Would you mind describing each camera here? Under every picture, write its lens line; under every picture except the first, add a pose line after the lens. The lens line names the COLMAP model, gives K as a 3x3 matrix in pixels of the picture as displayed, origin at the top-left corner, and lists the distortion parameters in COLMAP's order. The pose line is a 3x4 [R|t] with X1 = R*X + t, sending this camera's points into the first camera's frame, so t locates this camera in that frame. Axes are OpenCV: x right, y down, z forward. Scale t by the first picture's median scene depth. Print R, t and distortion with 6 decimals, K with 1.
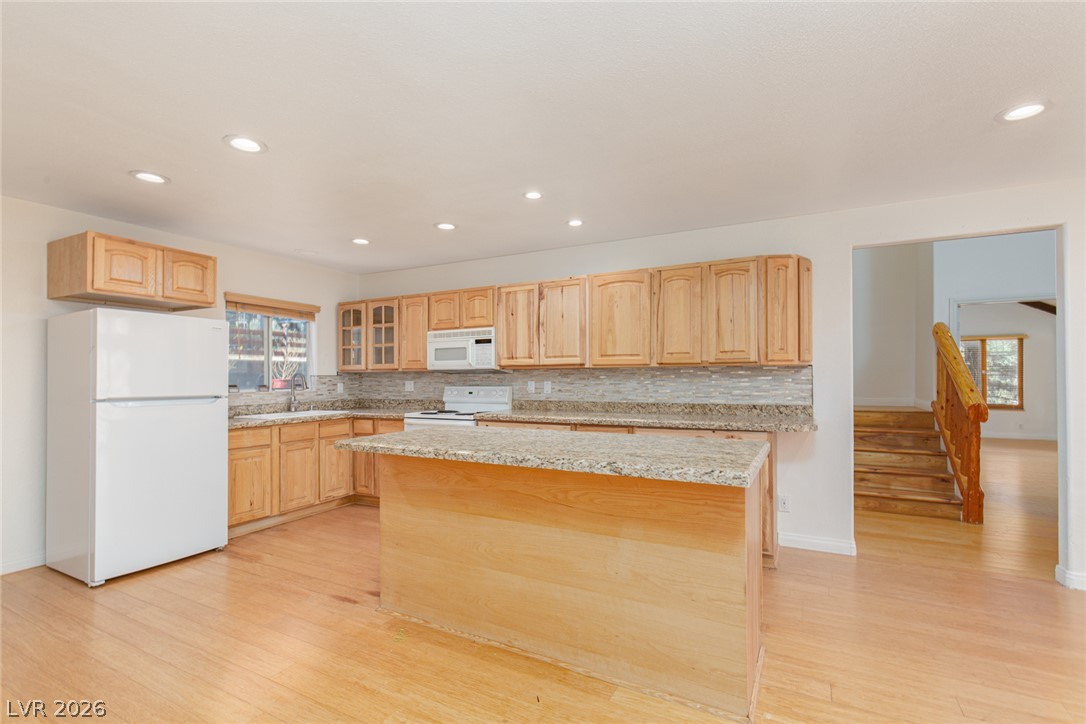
lens RADIAL K [[490.1, 0, 542.7], [0, 490.1, 373.2], [0, 0, 1]] dist [0.007915, -0.000745]
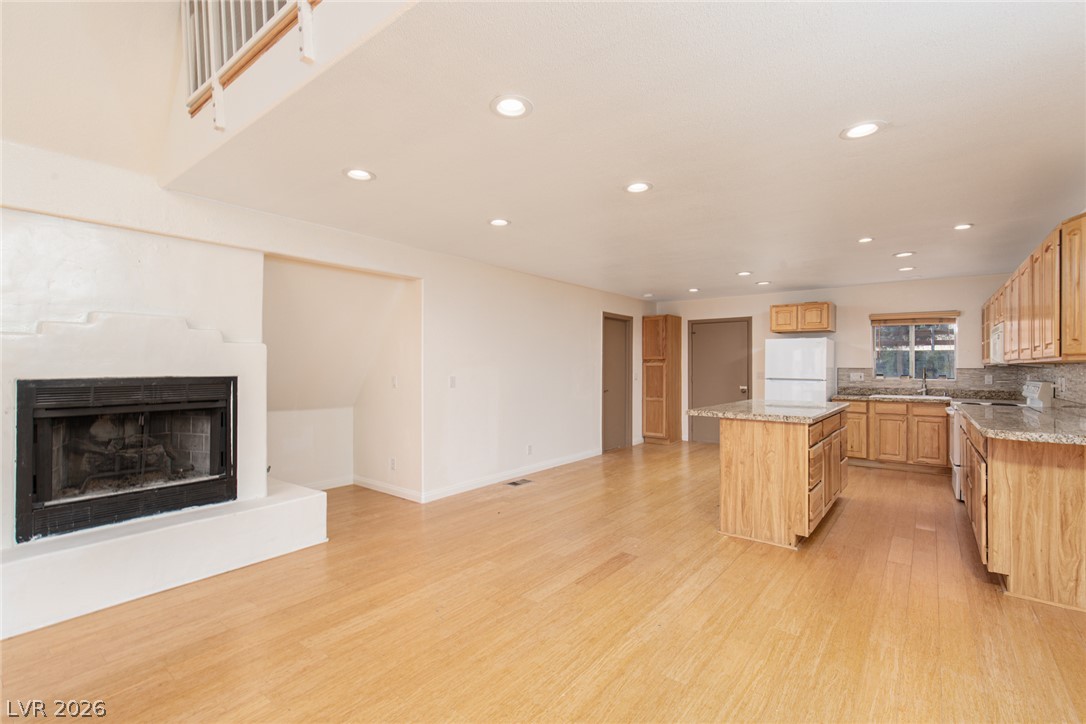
lens RADIAL K [[490.1, 0, 549.2], [0, 490.1, 367.0], [0, 0, 1]] dist [0.007915, -0.000745]
pose [[-0.165088, 0.006631, -0.986257, 1.234270], [0.005592, 0.999968, 0.005787, -0.015486], [0.986263, -0.004560, -0.165120, 0.288273]]
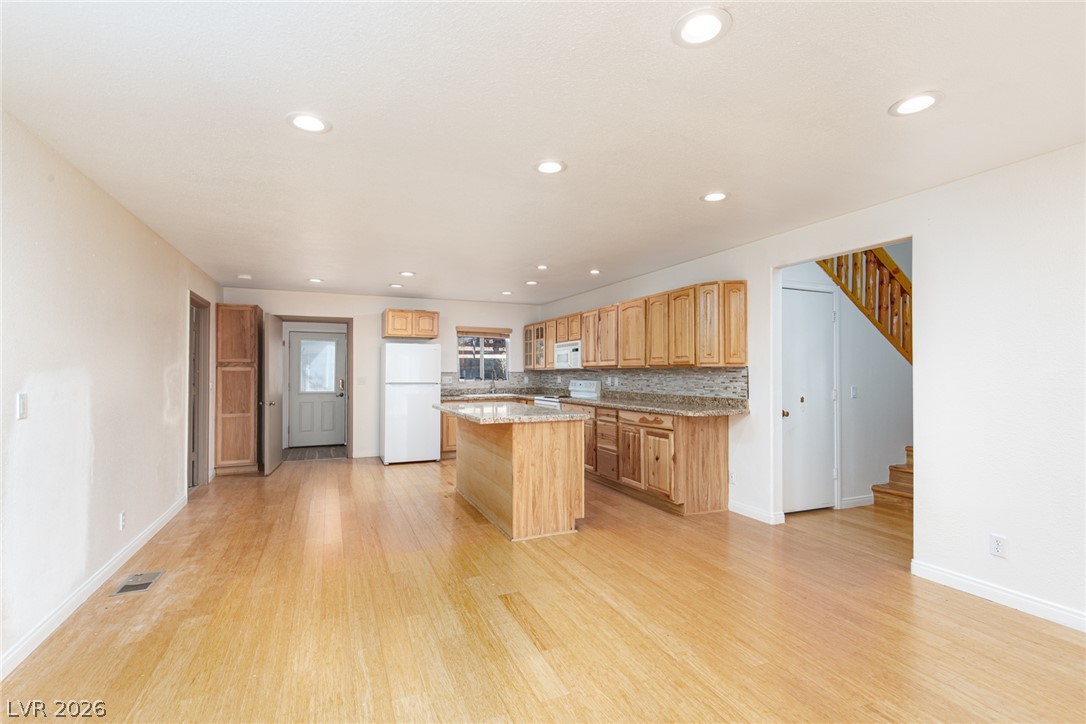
lens RADIAL K [[490.1, 0, 546.2], [0, 490.1, 363.0], [0, 0, 1]] dist [0.007915, -0.000745]
pose [[0.788775, -0.007362, -0.614638, 0.847368], [0.002673, 0.999960, -0.008548, -0.015375], [0.614677, 0.005099, 0.788763, -0.264211]]
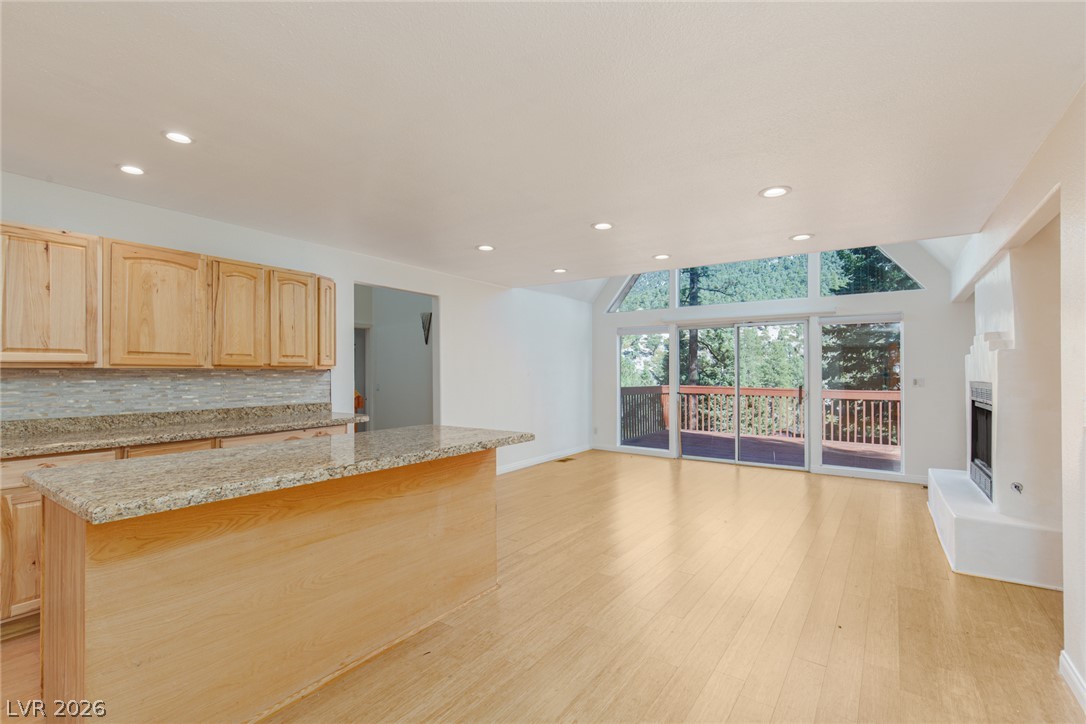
lens RADIAL K [[490.1, 0, 543.9], [0, 490.1, 370.3], [0, 0, 1]] dist [0.007915, -0.000745]
pose [[0.122650, 0.010718, 0.992392, -0.567146], [-0.005261, 0.999935, -0.010150, -0.004645], [-0.992436, -0.003976, 0.122698, 0.296976]]
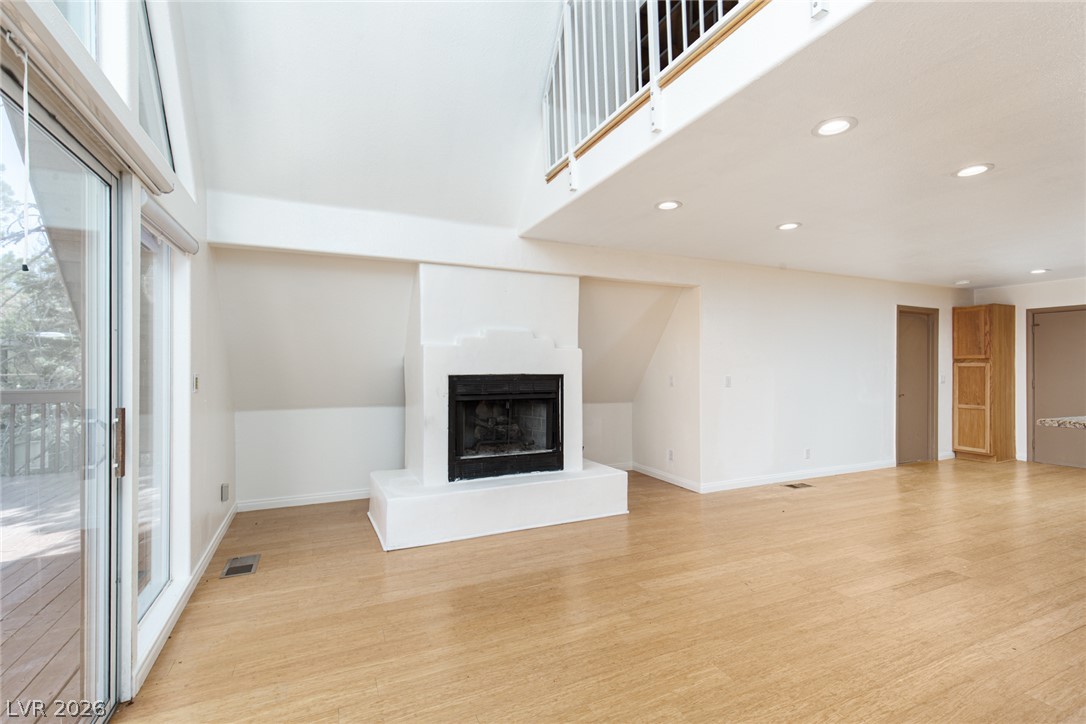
lens RADIAL K [[490.1, 0, 538.7], [0, 490.1, 367.8], [0, 0, 1]] dist [0.007915, -0.000745]
pose [[-0.607104, 0.007888, -0.794583, 1.400688], [0.004926, 0.999969, 0.006163, -0.019560], [0.794607, -0.000173, -0.607124, 0.228959]]
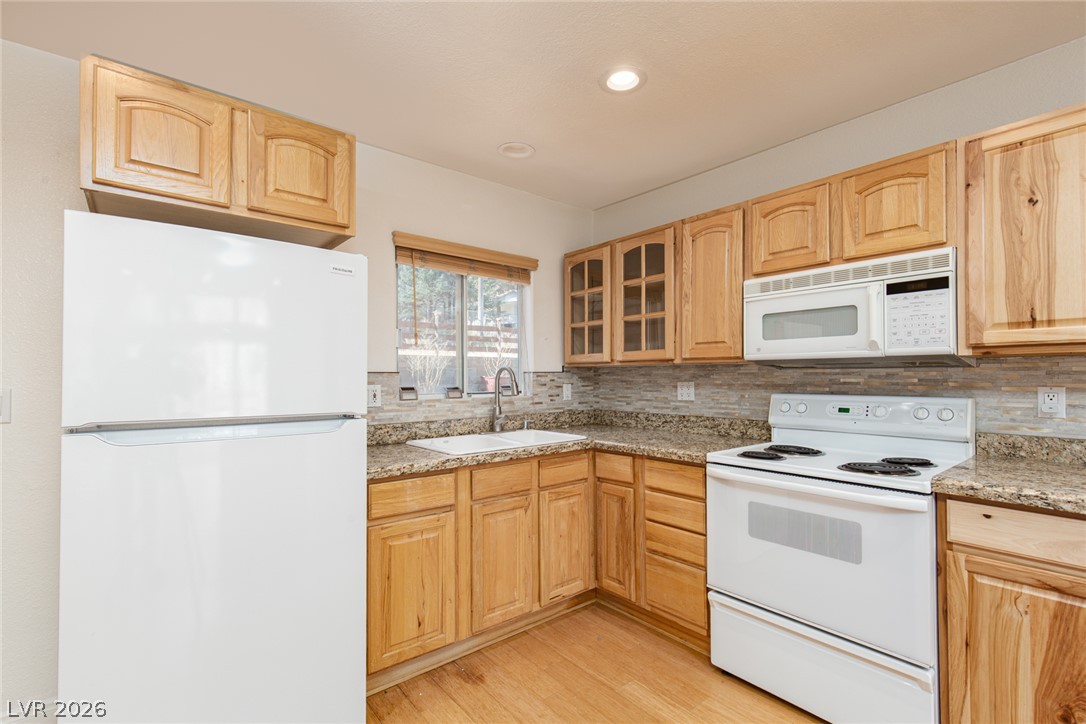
lens RADIAL K [[490.1, 0, 545.3], [0, 490.1, 372.1], [0, 0, 1]] dist [0.007915, -0.000745]
pose [[0.922305, -0.000235, -0.386464, -0.287083], [0.001692, 0.999993, 0.003430, 0.003790], [0.386460, -0.003817, 0.922298, 0.604792]]
